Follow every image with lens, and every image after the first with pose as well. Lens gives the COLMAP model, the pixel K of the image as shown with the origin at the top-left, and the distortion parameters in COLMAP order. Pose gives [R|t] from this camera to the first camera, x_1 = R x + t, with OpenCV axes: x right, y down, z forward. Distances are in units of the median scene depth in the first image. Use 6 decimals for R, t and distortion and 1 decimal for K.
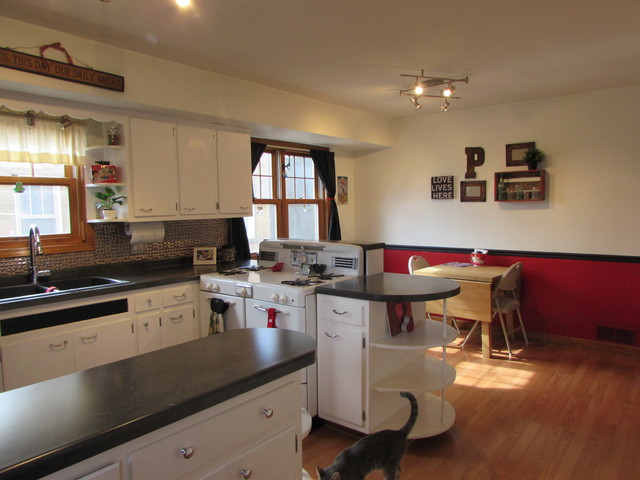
lens RADIAL K [[451.9, 0, 321.6], [0, 451.9, 238.4], [0, 0, 1]] dist [-0.031063, 0.006406]
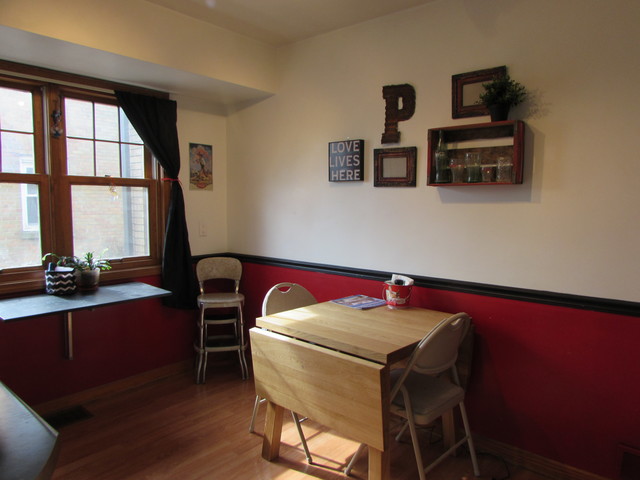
lens RADIAL K [[451.9, 0, 321.6], [0, 451.9, 238.4], [0, 0, 1]] dist [-0.031063, 0.006406]
pose [[0.999457, 0.025865, -0.020427, 0.264134], [-0.025669, 0.999623, 0.009780, -0.022716], [0.020673, -0.009250, 0.999744, 0.459599]]
